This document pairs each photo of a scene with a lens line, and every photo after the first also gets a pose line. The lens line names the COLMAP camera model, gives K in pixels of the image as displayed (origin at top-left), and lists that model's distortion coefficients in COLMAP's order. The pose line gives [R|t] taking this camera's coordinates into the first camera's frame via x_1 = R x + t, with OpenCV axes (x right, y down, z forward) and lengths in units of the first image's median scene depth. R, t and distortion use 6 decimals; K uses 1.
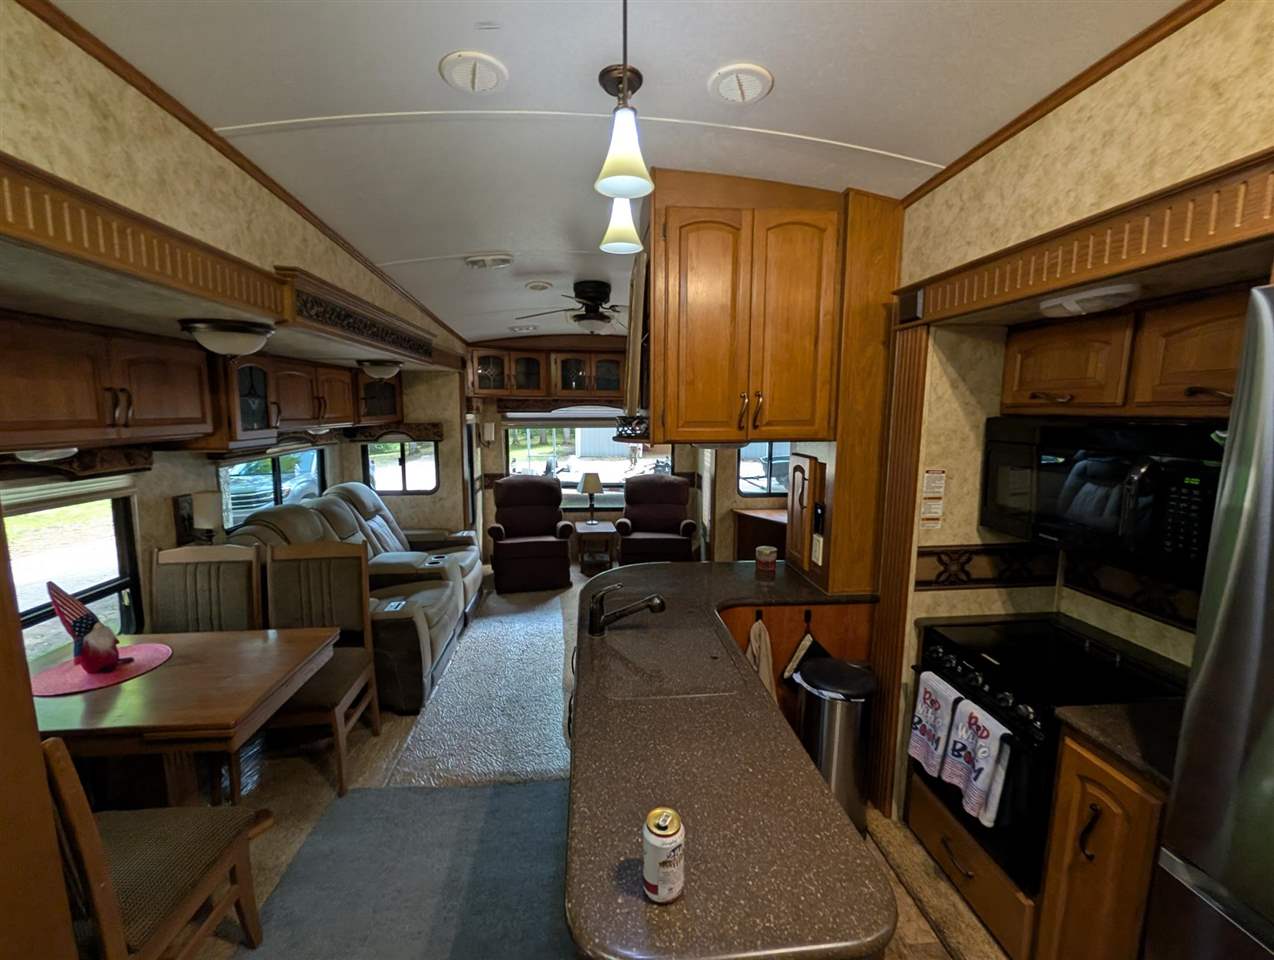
lens RADIAL K [[527.9, 0, 637.0], [0, 527.9, 480.0], [0, 0, 1]] dist [-0.001154, 0.000151]
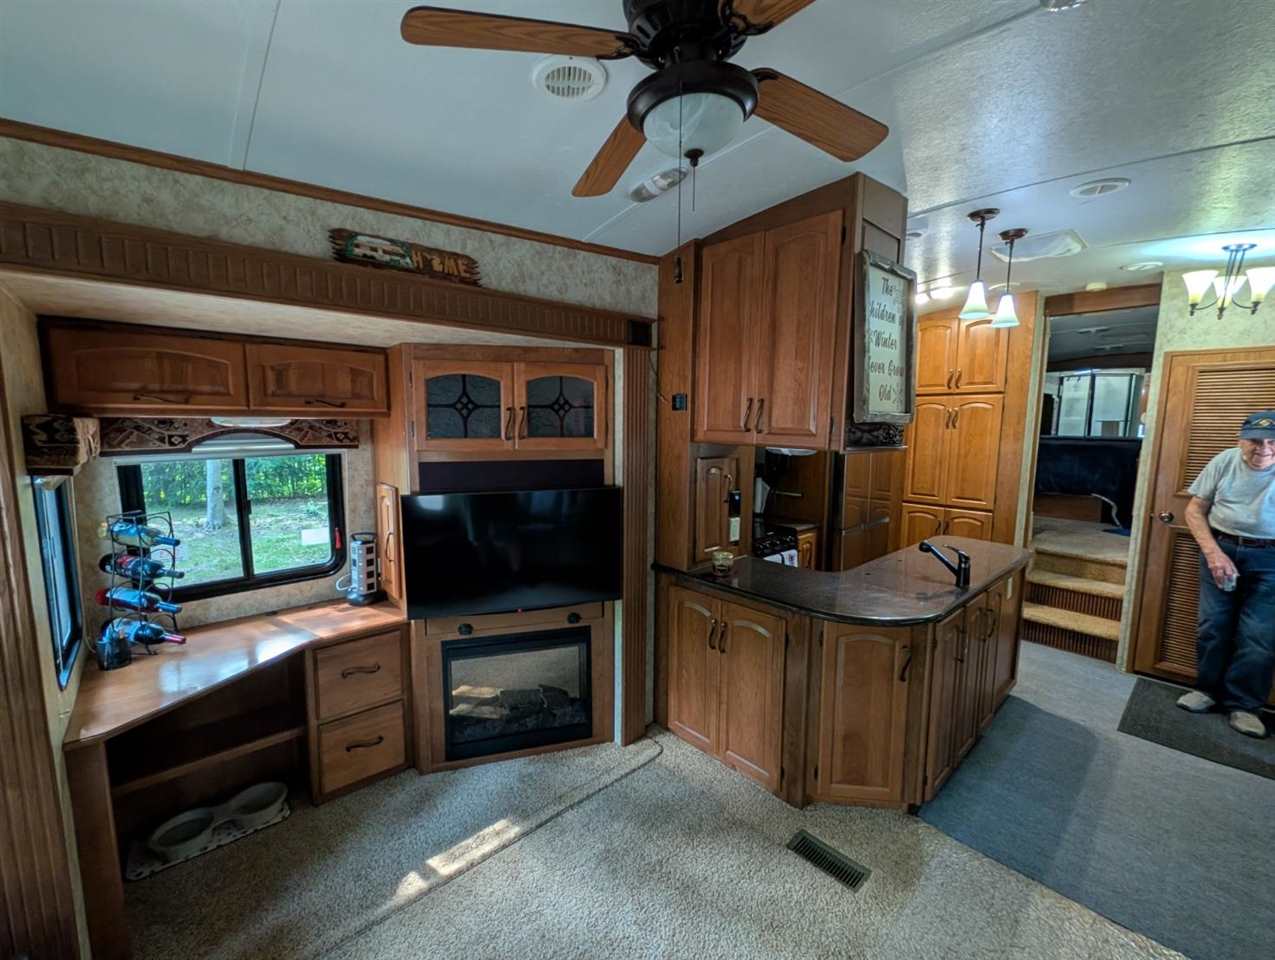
lens RADIAL K [[532.3, 0, 630.6], [0, 532.3, 479.4], [0, 0, 1]] dist [-0.001197, -0.000014]
pose [[-0.594595, -0.096396, 0.798225, -0.571722], [0.100082, 0.976192, 0.192439, -0.285606], [-0.797772, 0.194311, -0.570792, 2.192174]]
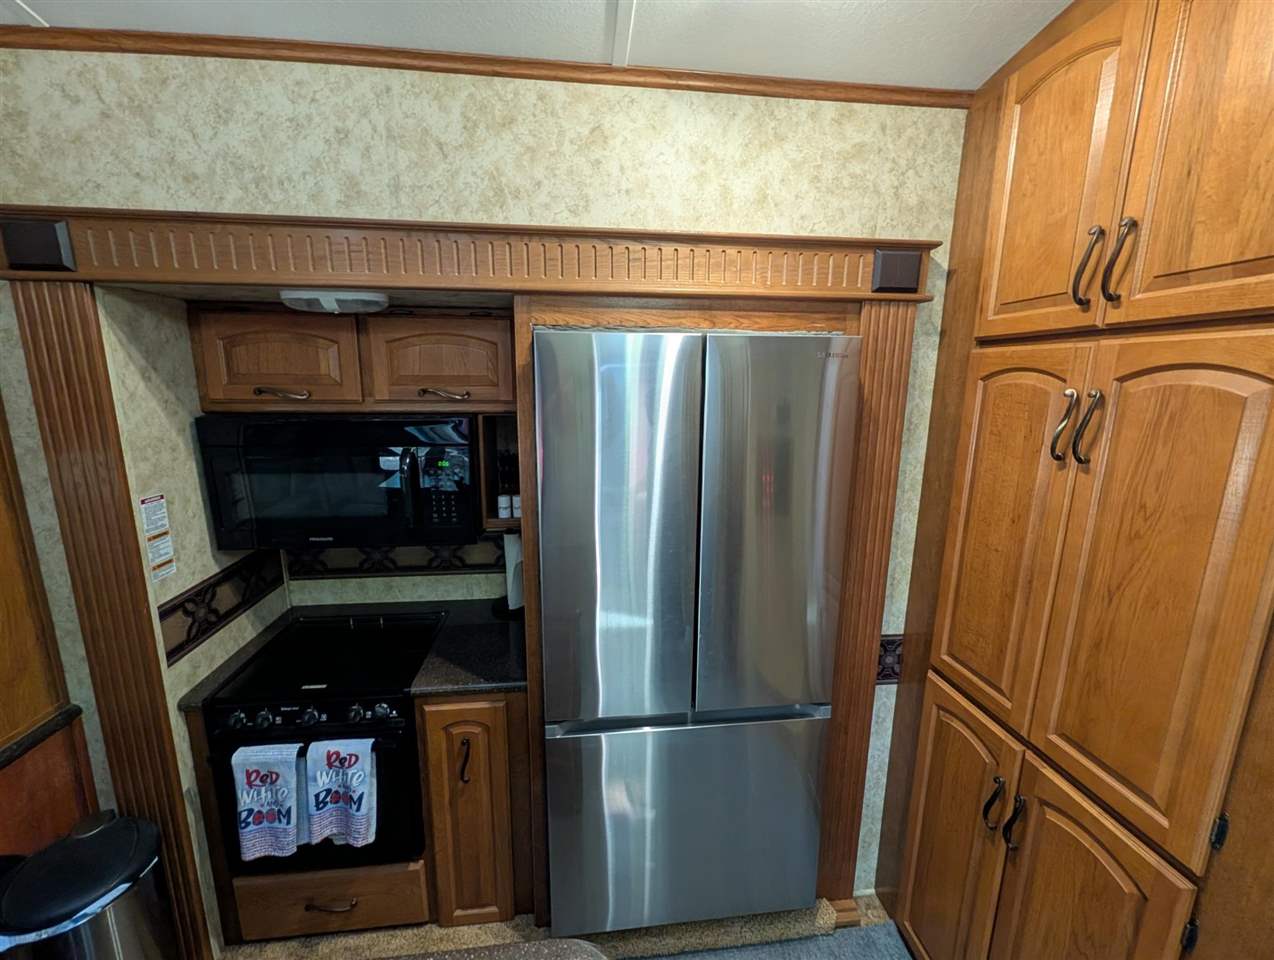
lens RADIAL K [[527.9, 0, 637.0], [0, 527.9, 480.0], [0, 0, 1]] dist [-0.001154, 0.000151]
pose [[-0.017279, -0.198401, 0.979969, -0.129919], [0.125340, 0.971954, 0.198988, -0.096539], [-0.991963, 0.126268, 0.008073, 0.333587]]
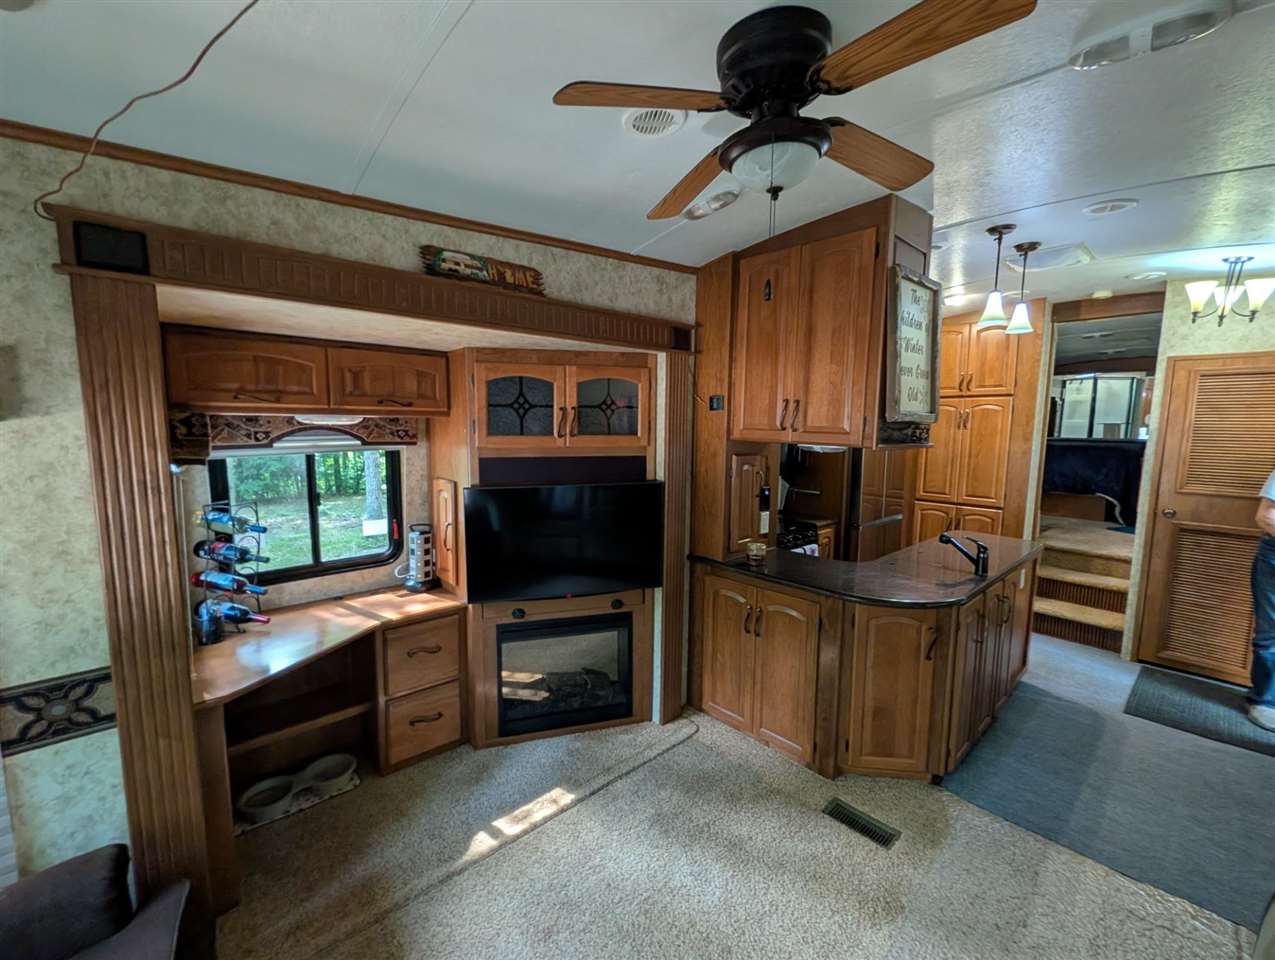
lens RADIAL K [[532.4, 0, 630.0], [0, 532.4, 480.0], [0, 0, 1]] dist [-0.001446, -0.000175]
pose [[-0.594398, -0.095821, 0.798442, -0.584477], [0.097519, 0.976959, 0.189843, -0.296839], [-0.798236, 0.190706, -0.571358, 2.331351]]
